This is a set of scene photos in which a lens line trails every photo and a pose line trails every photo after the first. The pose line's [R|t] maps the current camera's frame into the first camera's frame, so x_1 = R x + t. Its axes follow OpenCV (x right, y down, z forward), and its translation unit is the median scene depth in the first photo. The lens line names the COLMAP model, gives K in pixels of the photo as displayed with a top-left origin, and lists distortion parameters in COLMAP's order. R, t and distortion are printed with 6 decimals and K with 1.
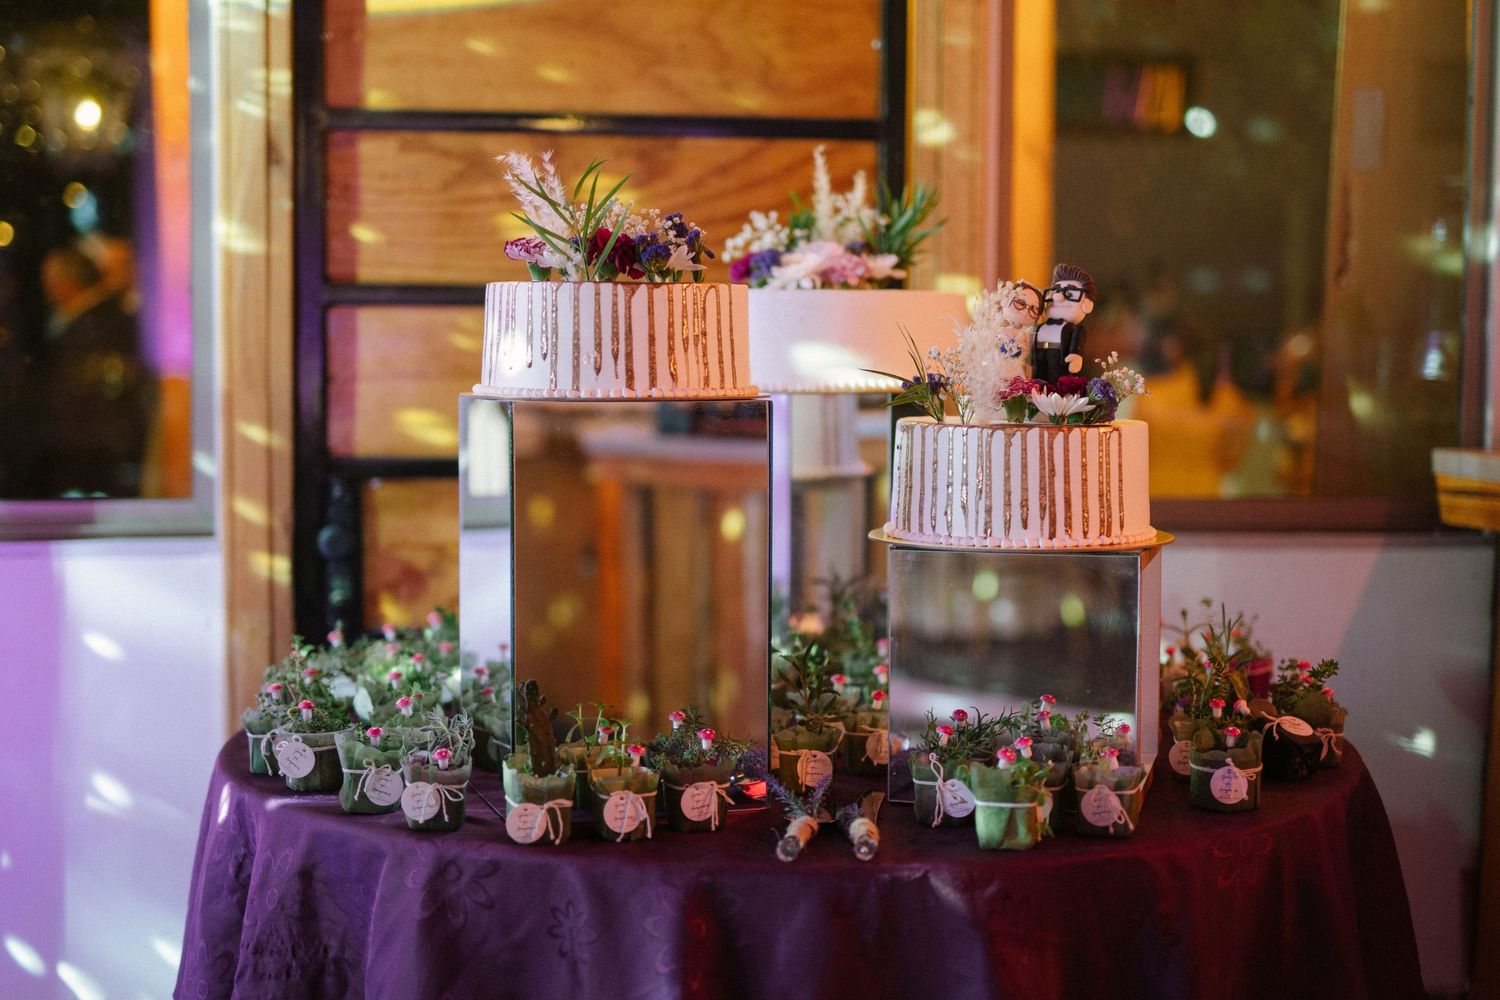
lens RADIAL K [[2175.4, 0, 750.0], [0, 2175.4, 500.0], [0, 0, 1]] dist [-0.006470, -0.013422]
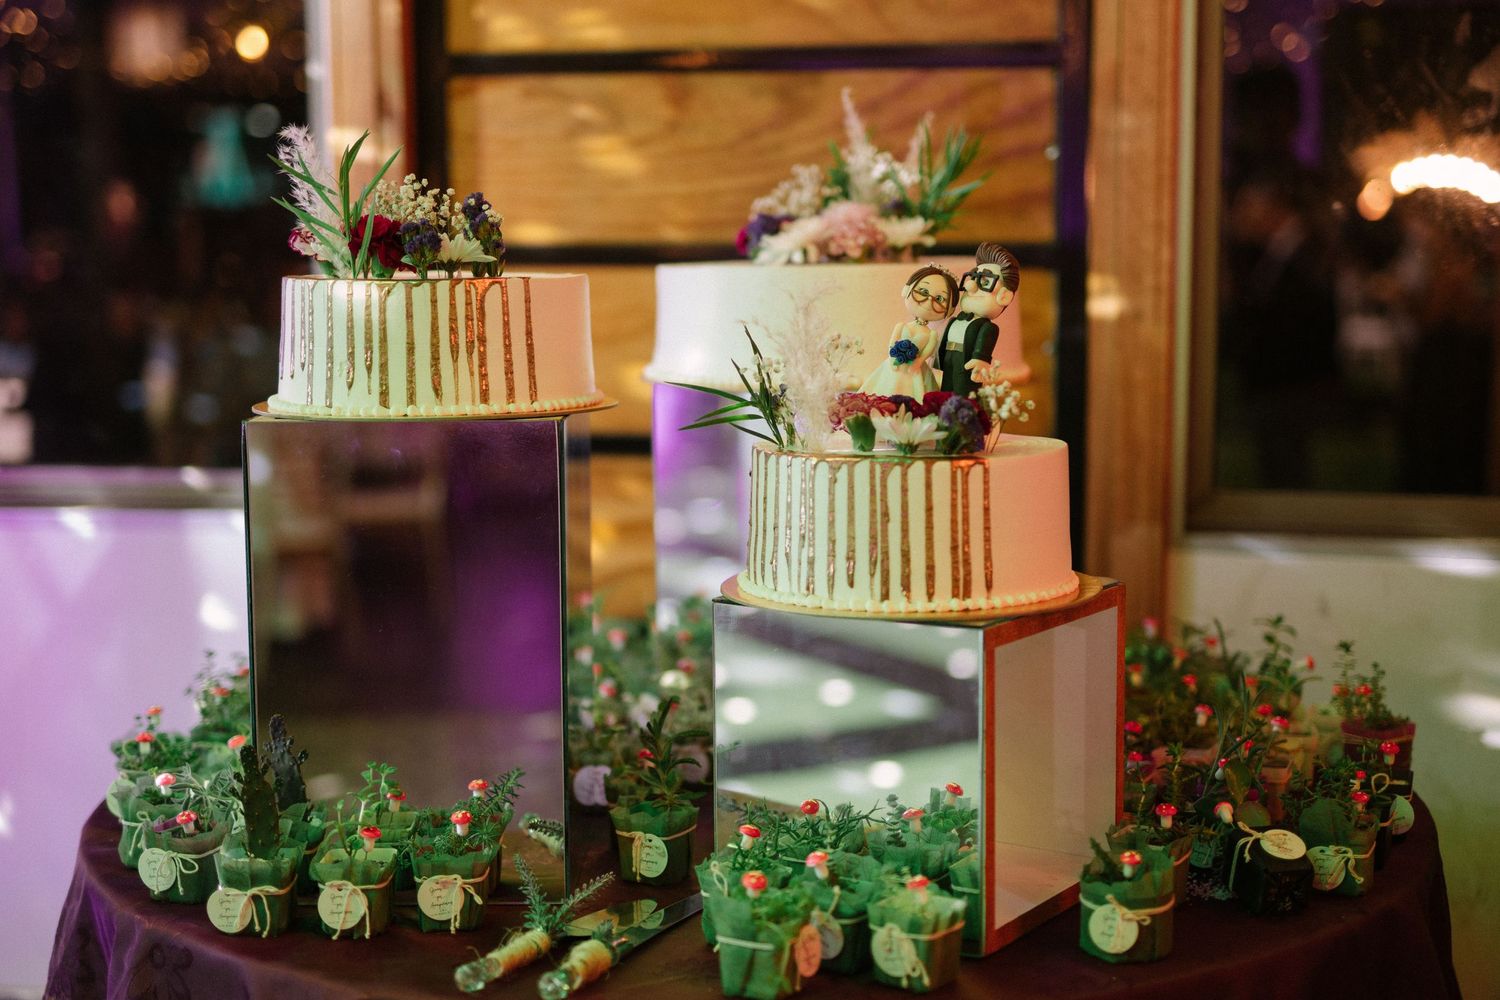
lens RADIAL K [[2175.4, 0, 750.0], [0, 2175.4, 500.0], [0, 0, 1]] dist [-0.006470, -0.013422]
pose [[0.943305, 0.029368, -0.330626, 0.351974], [-0.013339, 0.998628, 0.050647, -0.058006], [0.331660, -0.043365, 0.942402, 0.240568]]
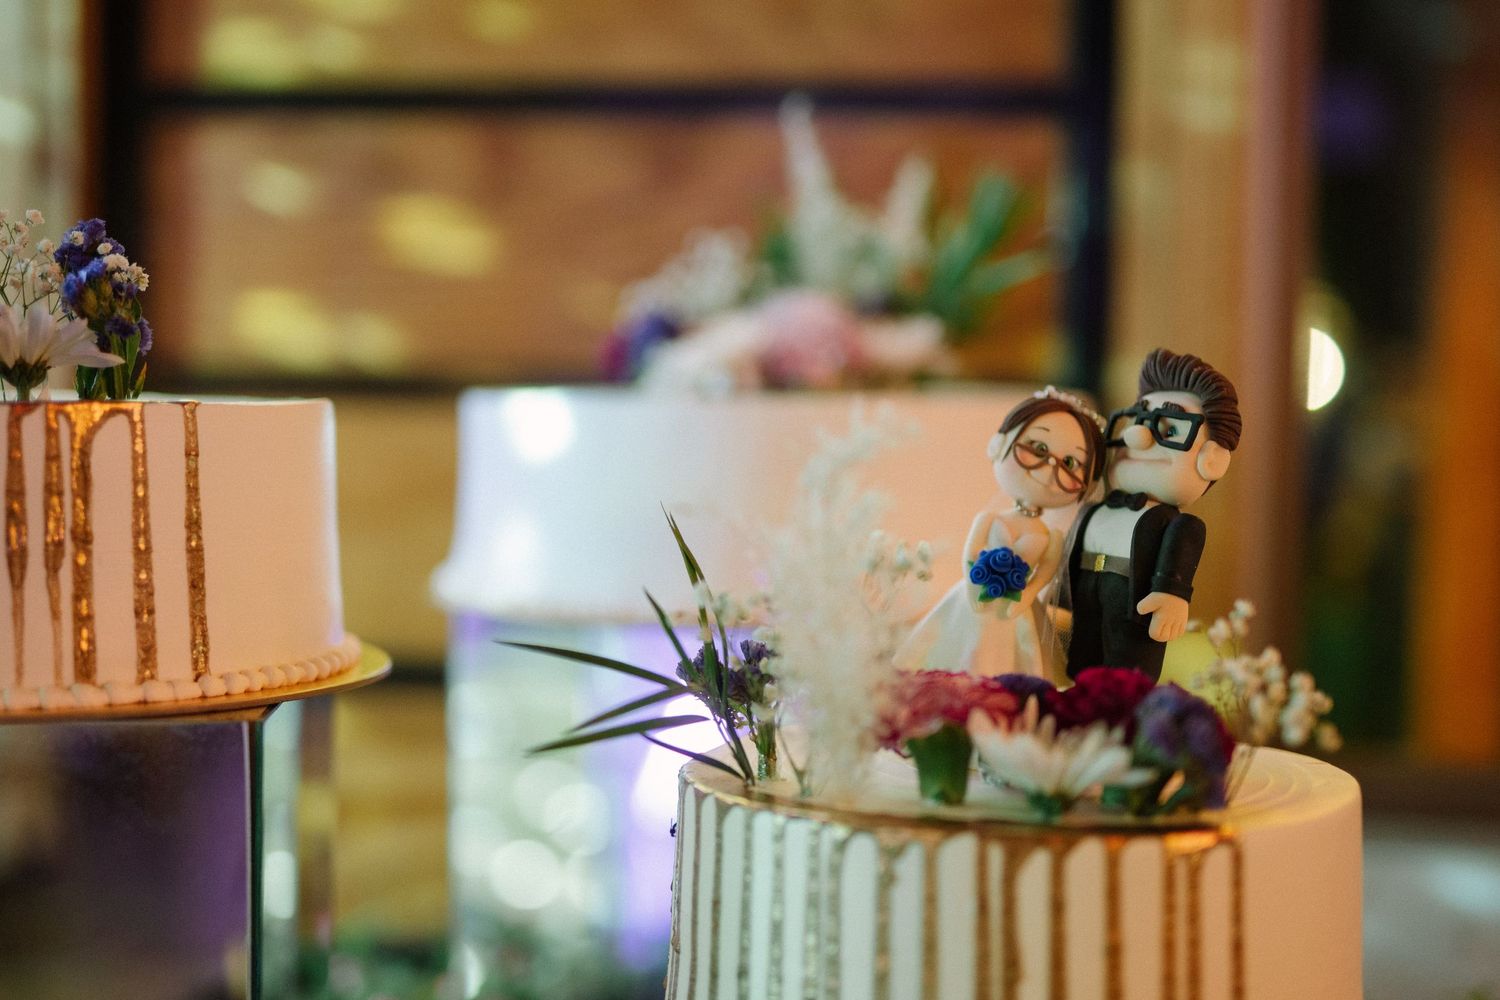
lens RADIAL K [[2175.4, 0, 750.0], [0, 2175.4, 500.0], [0, 0, 1]] dist [-0.006470, -0.013422]
pose [[0.971004, 0.018630, -0.238335, 0.177935], [-0.024908, 0.999417, -0.023356, -0.076428], [0.237761, 0.028615, 0.970902, 0.658833]]
